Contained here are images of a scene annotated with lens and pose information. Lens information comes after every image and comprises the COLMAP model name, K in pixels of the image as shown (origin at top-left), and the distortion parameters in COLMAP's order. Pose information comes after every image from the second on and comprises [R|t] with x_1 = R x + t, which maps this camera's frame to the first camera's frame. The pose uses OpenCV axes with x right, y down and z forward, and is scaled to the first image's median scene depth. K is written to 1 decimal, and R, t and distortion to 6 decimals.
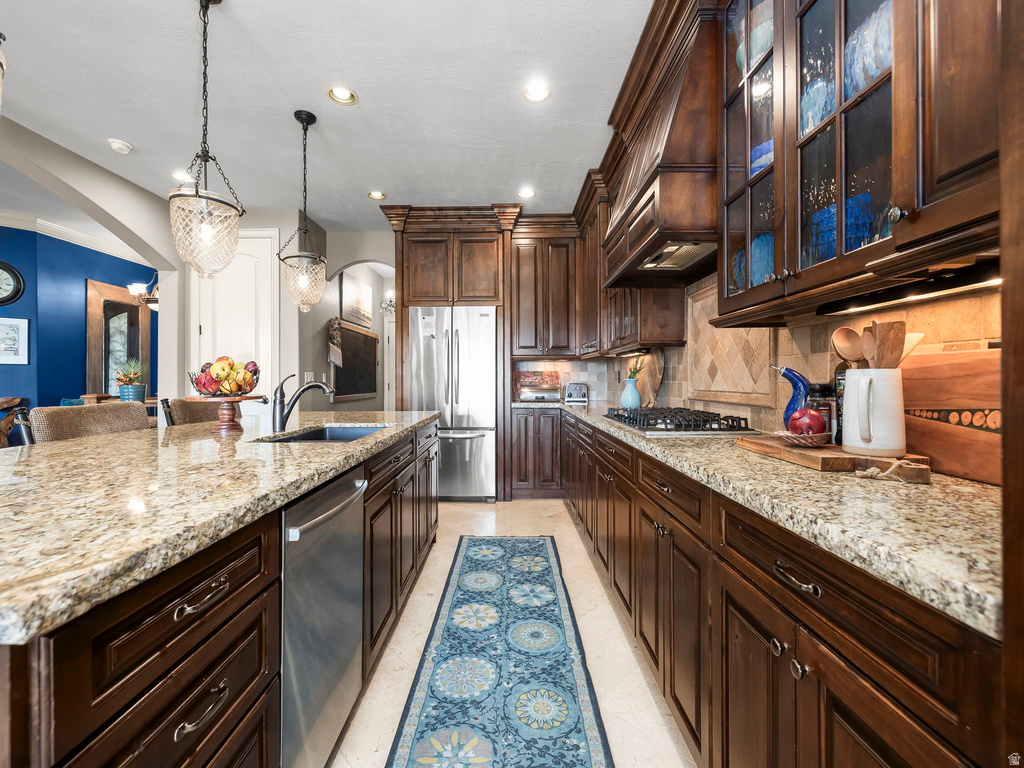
lens RADIAL K [[427.8, 0, 505.7], [0, 427.8, 385.1], [0, 0, 1]] dist [0.012733, -0.008476]
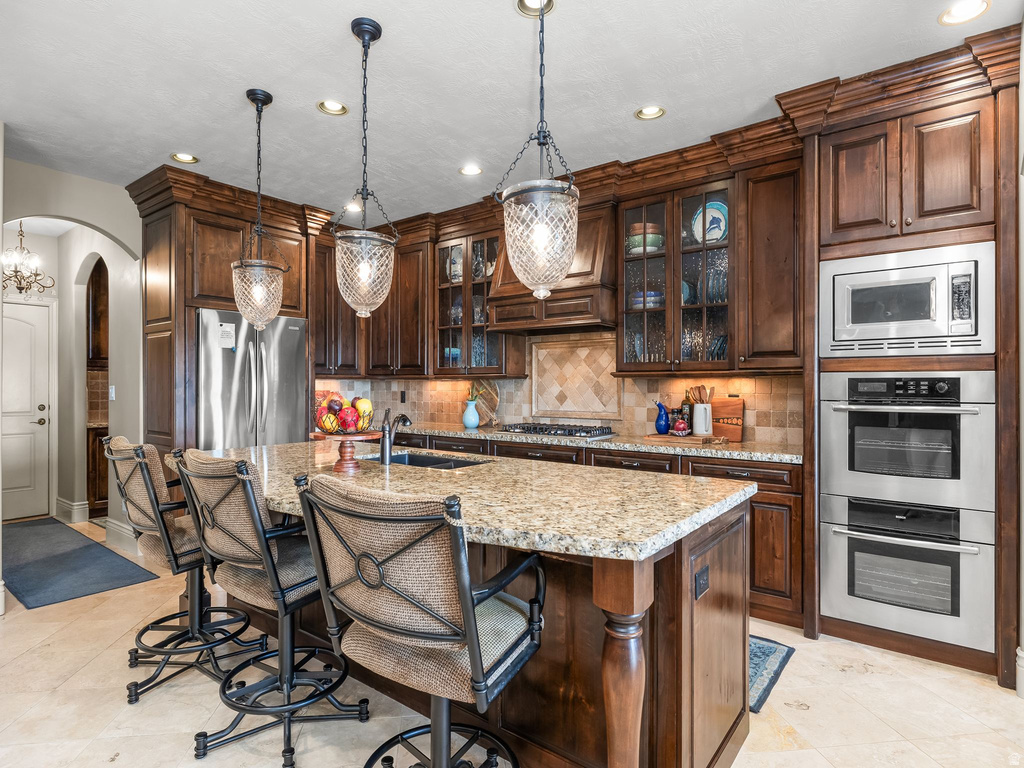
lens RADIAL K [[558.4, 0, 512.0], [0, 558.4, 384.0], [0, 0, 1]] dist [0.002570, 0.000662]
pose [[0.607682, 0.006749, 0.794152, -1.348738], [0.006117, 0.999894, -0.013178, -0.063955], [-0.794157, 0.012866, 0.607576, -0.073241]]
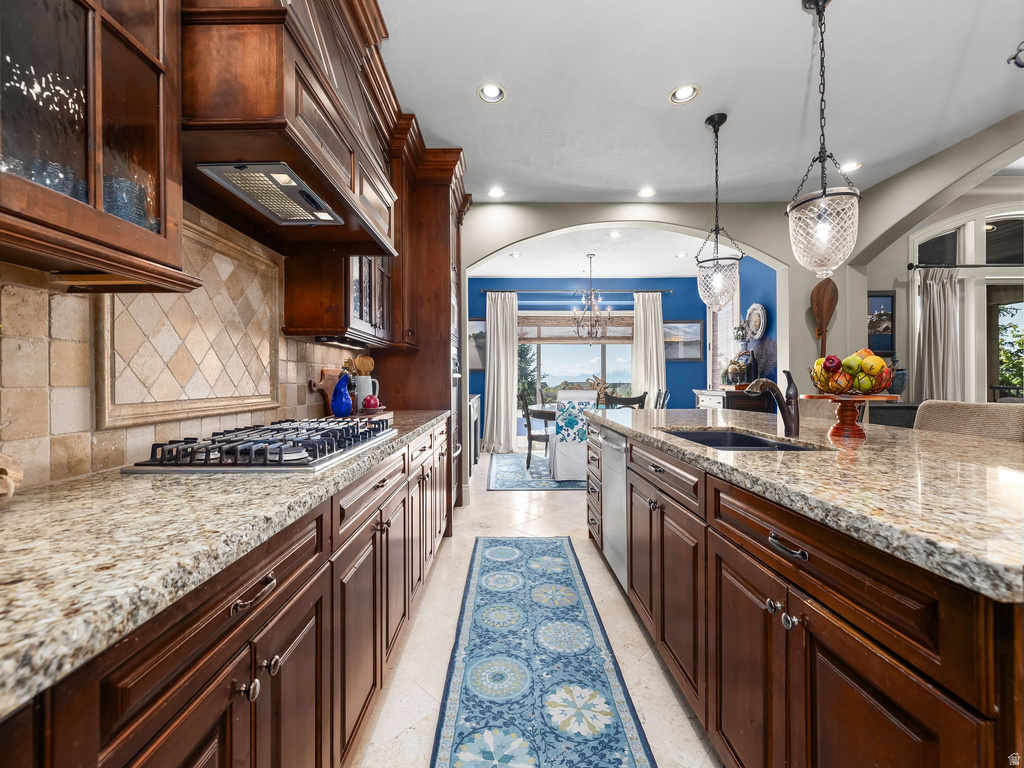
lens RADIAL K [[427.8, 0, 505.7], [0, 427.8, 385.1], [0, 0, 1]] dist [0.012733, -0.008476]
pose [[-0.999922, 0.007538, -0.009948, 0.056515], [0.007285, 0.999656, 0.025211, -0.022371], [0.010134, 0.025137, -0.999633, 1.787832]]
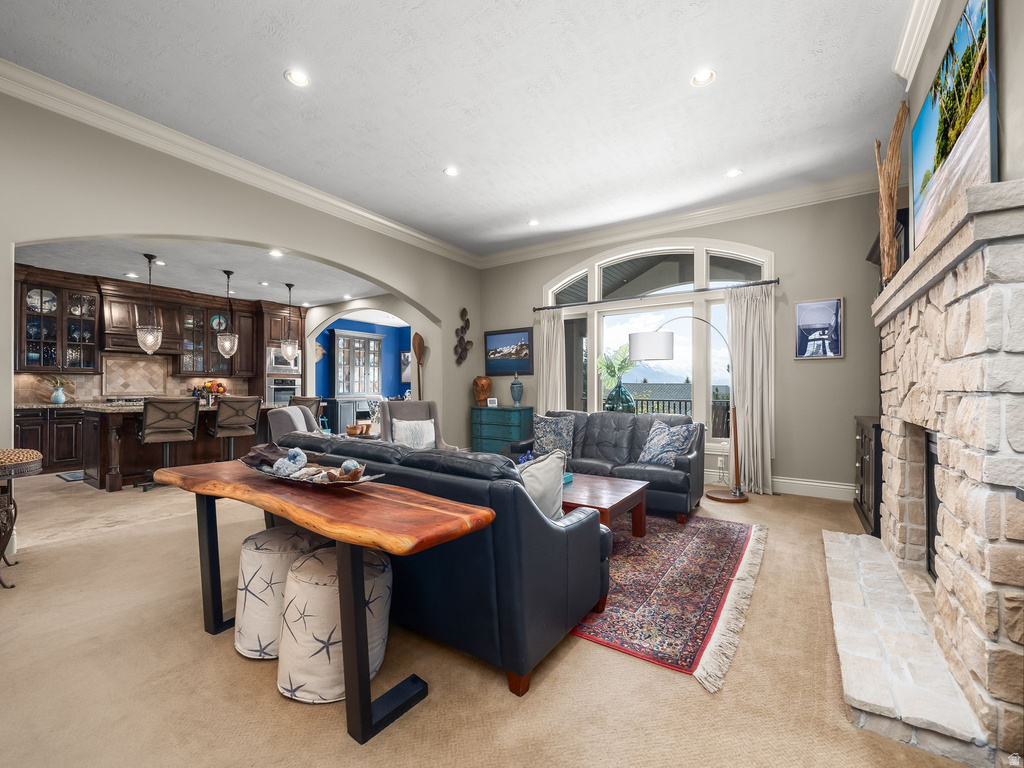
lens RADIAL K [[427.8, 0, 505.7], [0, 427.8, 385.1], [0, 0, 1]] dist [0.012733, -0.008476]
pose [[-0.829245, 0.003025, 0.558877, -3.861778], [0.005120, 0.999985, 0.002185, -0.032159], [-0.558862, 0.004673, -0.829248, 2.267619]]
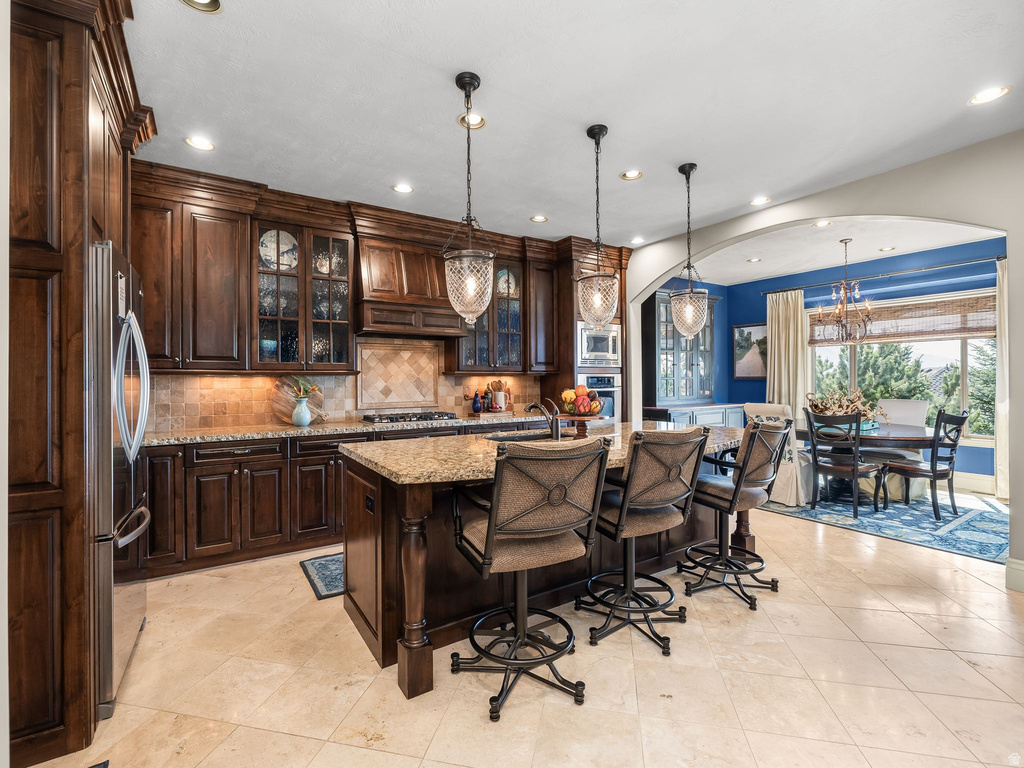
lens RADIAL K [[473.5, 0, 507.6], [0, 473.5, 378.6], [0, 0, 1]] dist [-0.038134, 0.000013]
pose [[-0.546474, 0.012222, 0.837387, -1.650450], [0.019856, 0.999802, -0.001635, -0.084173], [-0.837241, 0.015733, -0.546608, 1.868278]]
